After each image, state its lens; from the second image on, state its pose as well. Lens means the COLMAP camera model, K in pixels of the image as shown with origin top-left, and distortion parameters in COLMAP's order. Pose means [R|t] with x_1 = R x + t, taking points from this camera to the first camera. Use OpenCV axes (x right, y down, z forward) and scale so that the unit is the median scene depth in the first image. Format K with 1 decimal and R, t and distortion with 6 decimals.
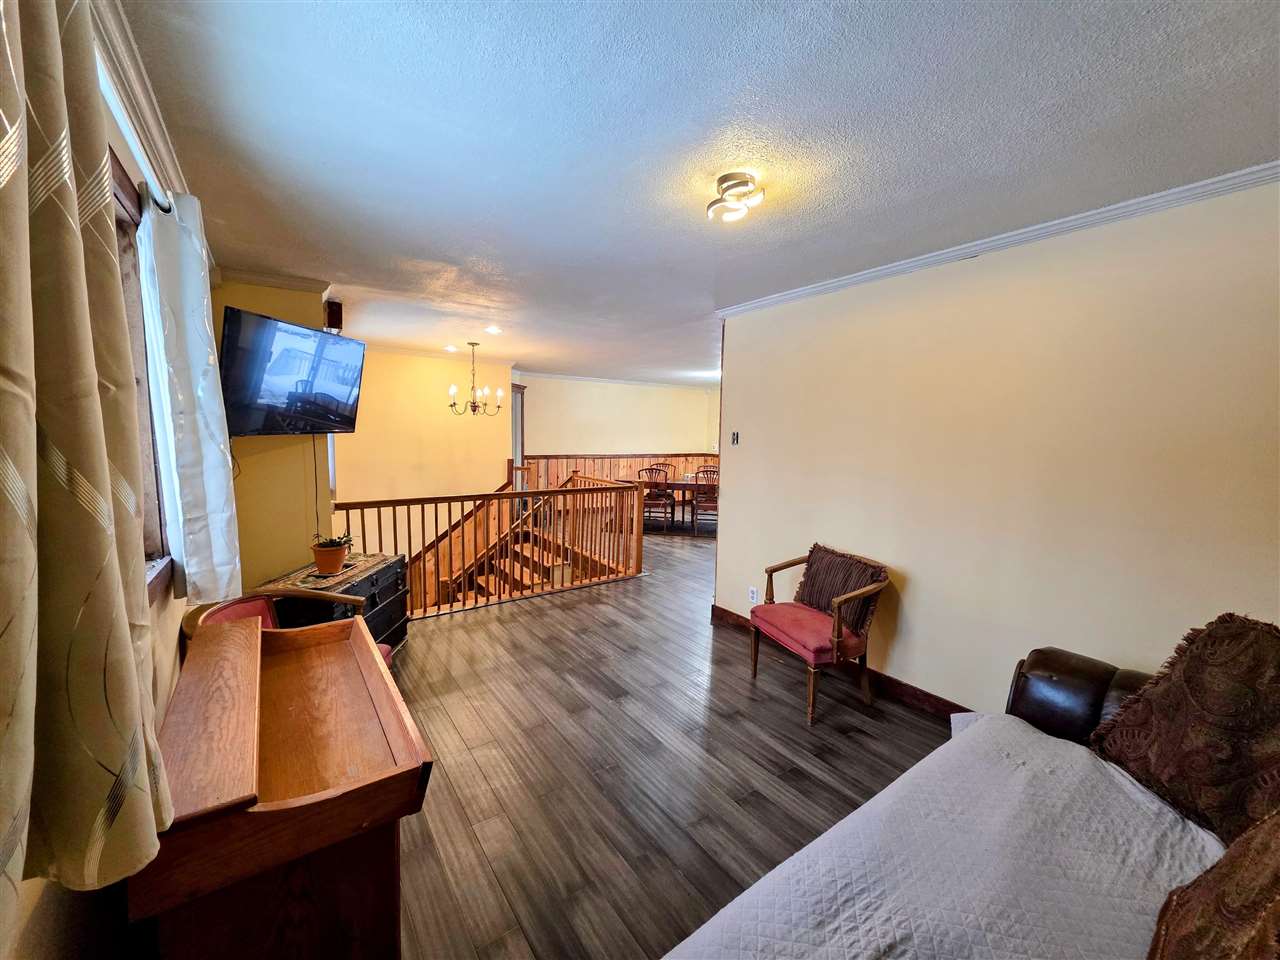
lens RADIAL K [[506.9, 0, 636.2], [0, 506.9, 472.9], [0, 0, 1]] dist [0.000075, 0.000490]
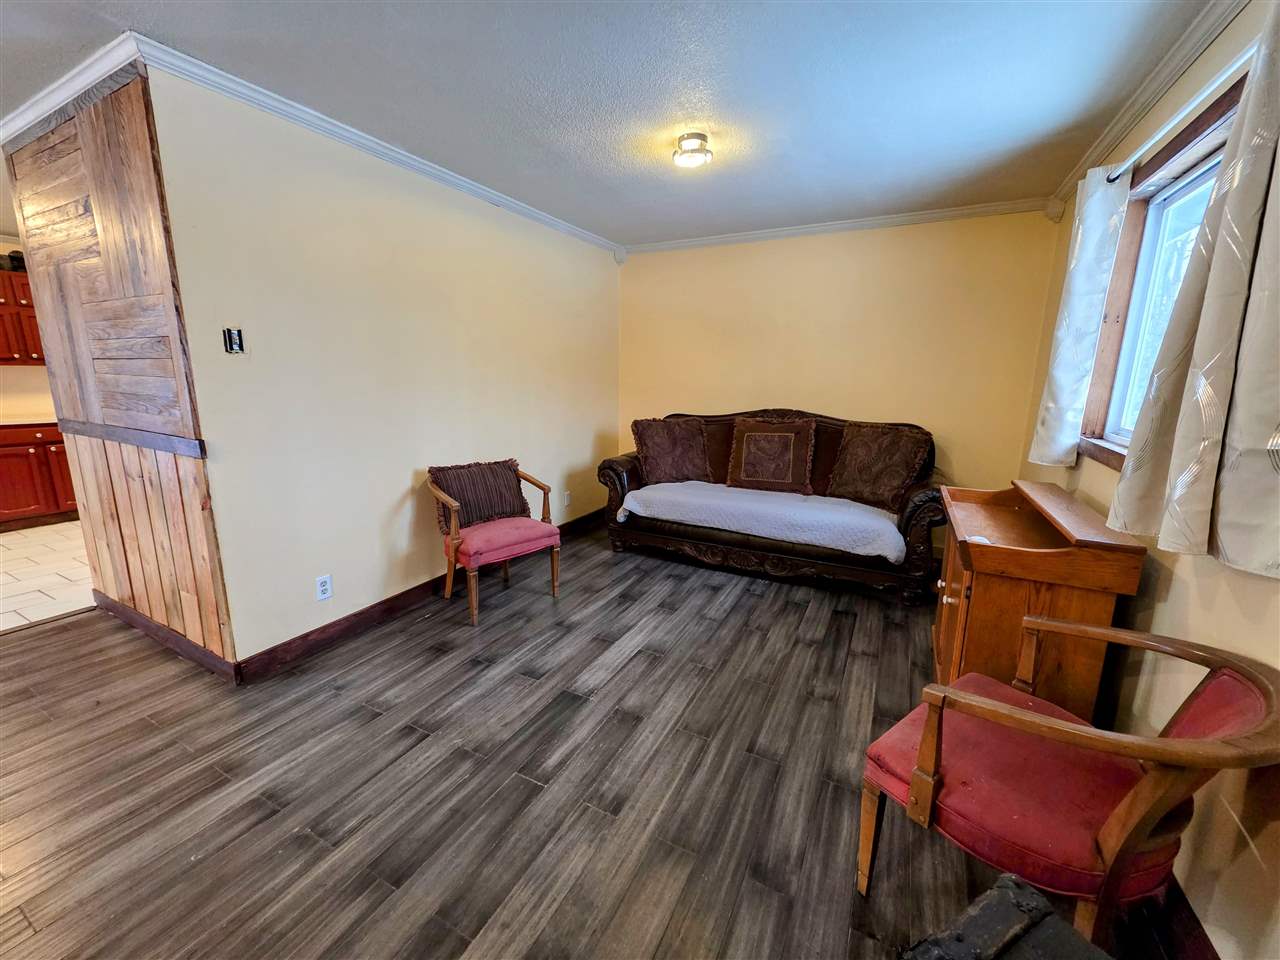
lens RADIAL K [[506.9, 0, 636.2], [0, 506.9, 472.9], [0, 0, 1]] dist [0.000075, 0.000490]
pose [[-0.449948, -0.194226, 0.871679, -0.549948], [0.053800, 0.968396, 0.243547, -0.046579], [-0.891433, 0.156479, -0.425278, 0.986912]]
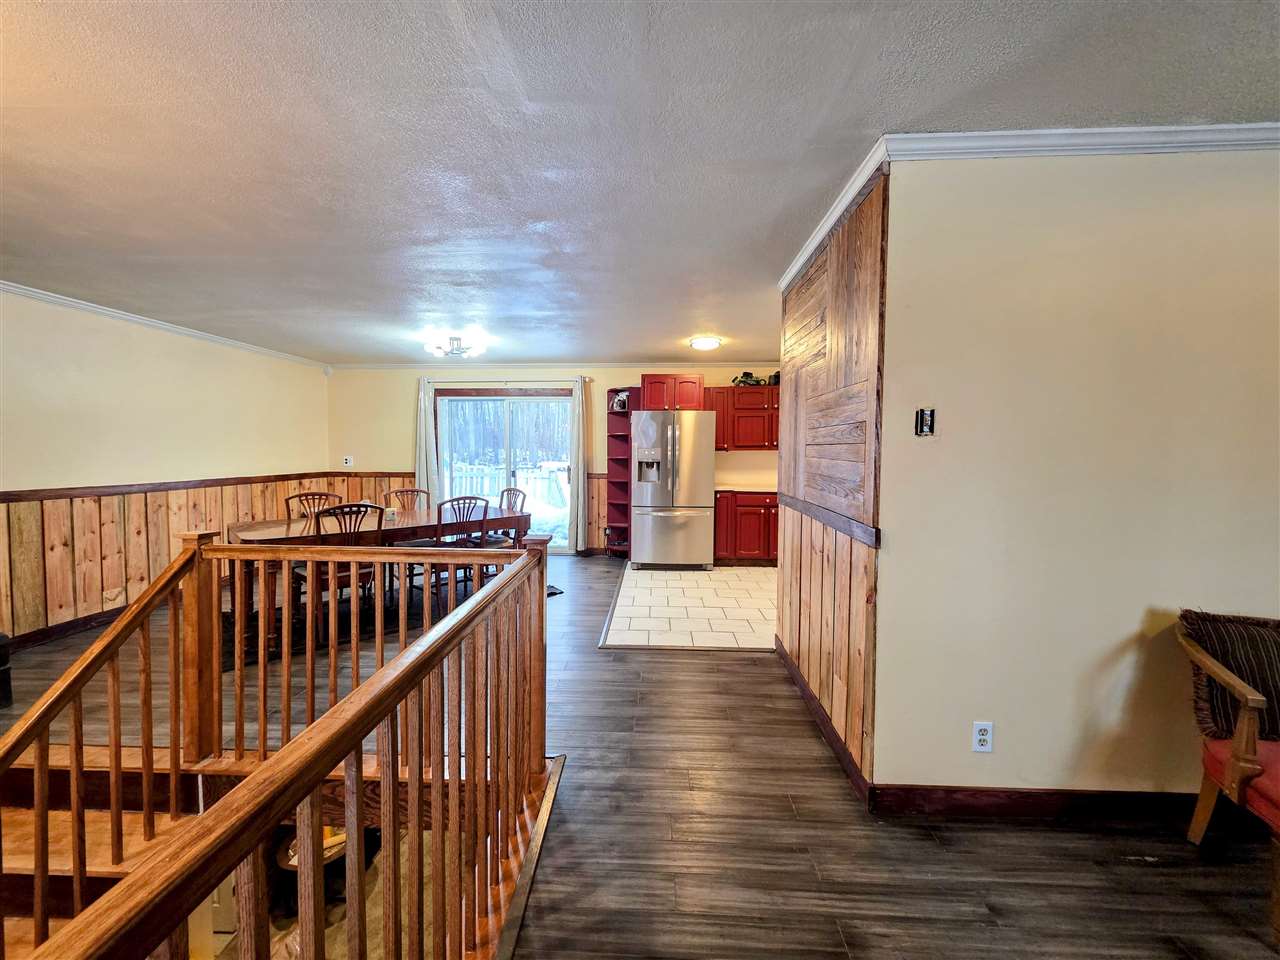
lens RADIAL K [[516.0, 0, 632.8], [0, 516.0, 475.0], [0, 0, 1]] dist [0.001411, 0.000129]
pose [[0.613939, -0.054932, 0.787440, -0.402534], [0.073030, 0.997250, 0.012629, -0.051361], [-0.785968, 0.049754, 0.616262, 1.041693]]
